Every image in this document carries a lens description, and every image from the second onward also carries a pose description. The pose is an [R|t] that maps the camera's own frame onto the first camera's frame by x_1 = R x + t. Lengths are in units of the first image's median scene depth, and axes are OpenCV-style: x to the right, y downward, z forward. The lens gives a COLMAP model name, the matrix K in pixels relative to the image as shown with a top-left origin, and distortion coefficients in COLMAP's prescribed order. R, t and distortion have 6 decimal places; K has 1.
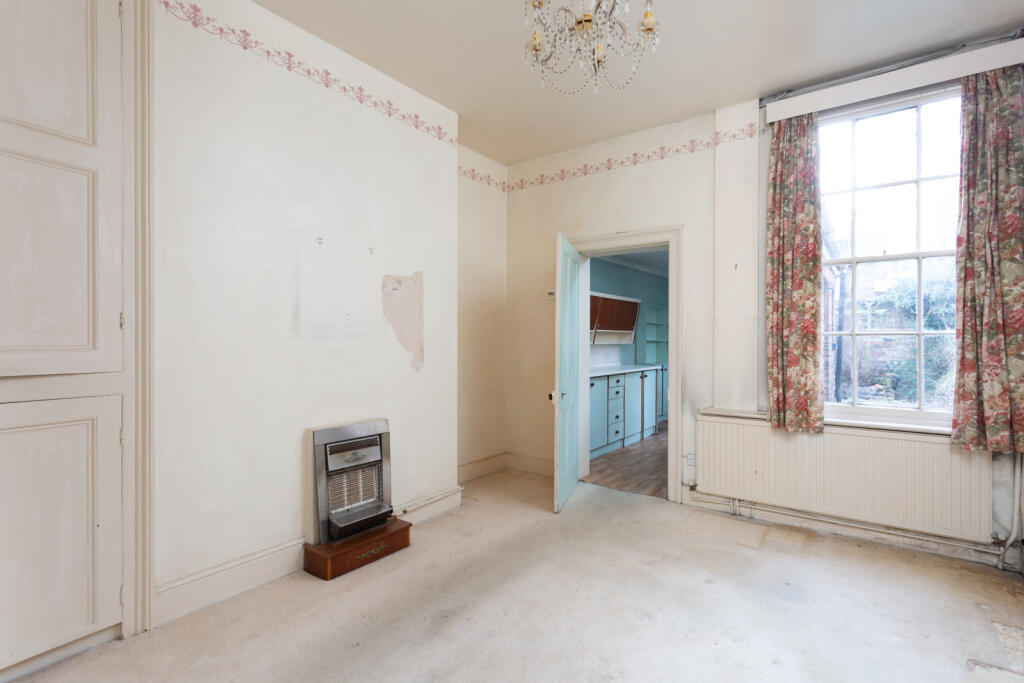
lens RADIAL K [[484.4, 0, 512.0], [0, 484.4, 341.5], [0, 0, 1]] dist [0.000835, 0.000073]
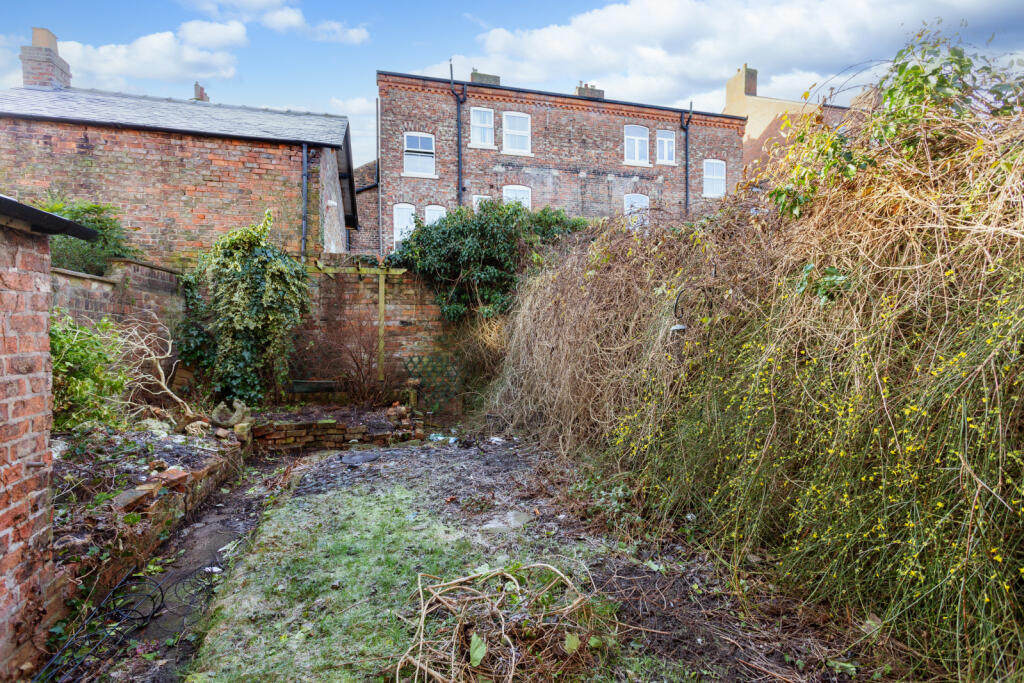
lens RADIAL K [[484.4, 0, 512.0], [0, 484.4, 341.5], [0, 0, 1]] dist [0.000835, 0.000073]
pose [[0.612574, -0.023773, 0.790056, 0.373530], [0.007935, 0.999682, 0.023928, 0.006228], [-0.790374, -0.008389, 0.612568, 0.520992]]
